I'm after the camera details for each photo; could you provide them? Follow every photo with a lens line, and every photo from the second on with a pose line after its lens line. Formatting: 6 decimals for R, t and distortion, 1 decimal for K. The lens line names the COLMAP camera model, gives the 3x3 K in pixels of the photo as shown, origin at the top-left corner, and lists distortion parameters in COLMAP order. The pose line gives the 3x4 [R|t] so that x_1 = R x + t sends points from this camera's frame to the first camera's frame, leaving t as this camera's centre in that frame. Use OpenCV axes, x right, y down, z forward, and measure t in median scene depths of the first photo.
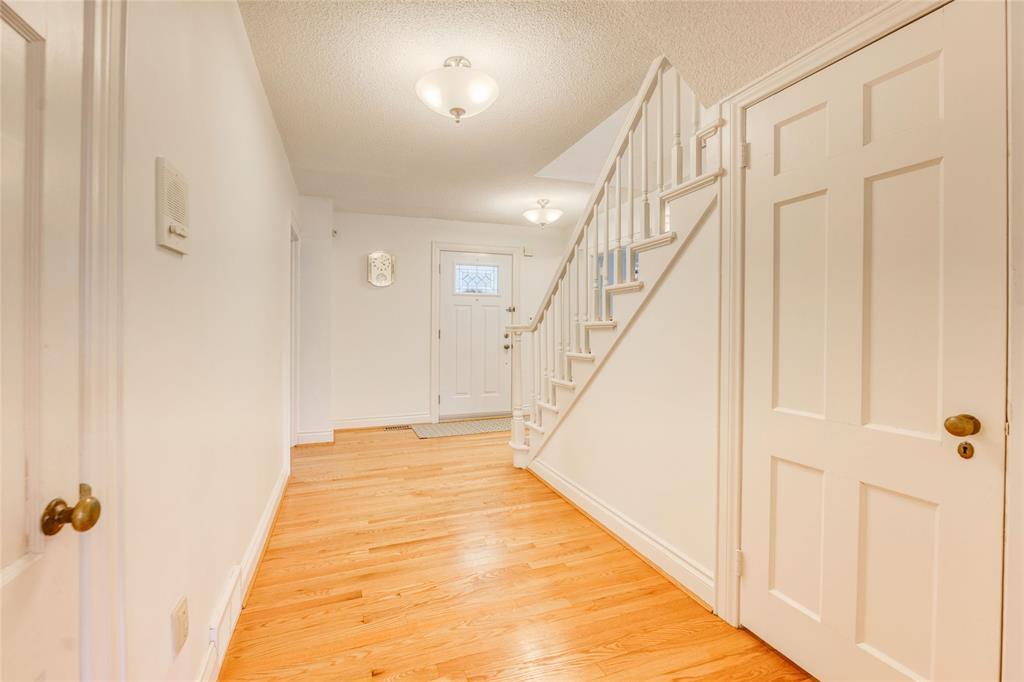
lens RADIAL K [[422.2, 0, 509.9], [0, 422.2, 330.7], [0, 0, 1]] dist [-0.000648, -0.000103]
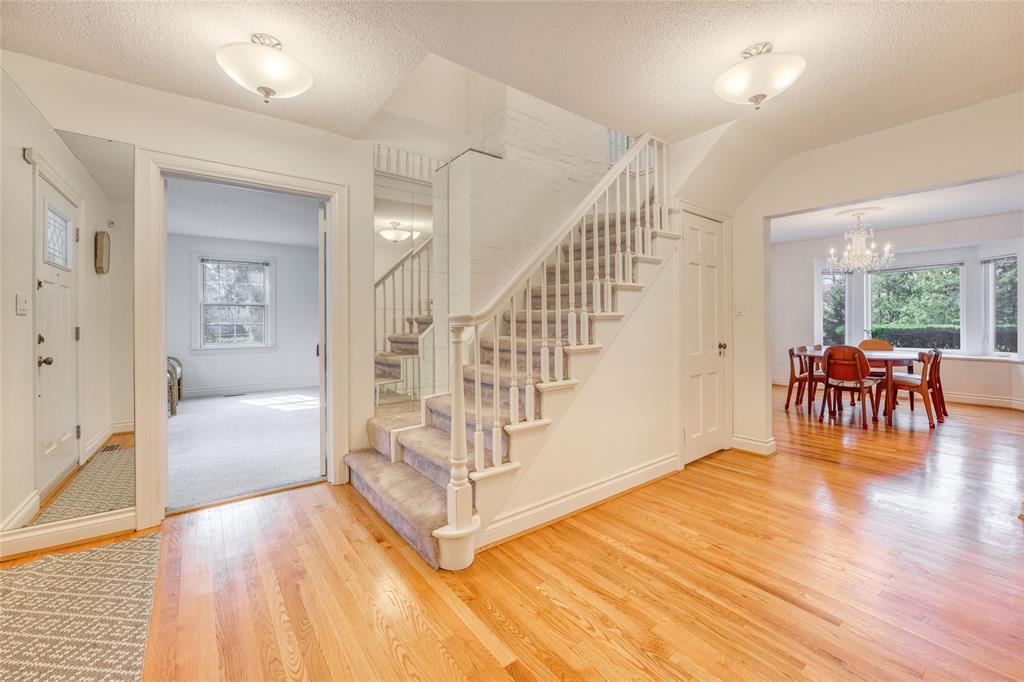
lens RADIAL K [[422.2, 0, 526.2], [0, 422.2, 319.2], [0, 0, 1]] dist [-0.000648, -0.000103]
pose [[-0.295873, 0.000074, 0.955227, -0.682012], [0.015045, 0.999876, 0.004583, -0.011661], [-0.955109, 0.015727, -0.295838, 1.355166]]
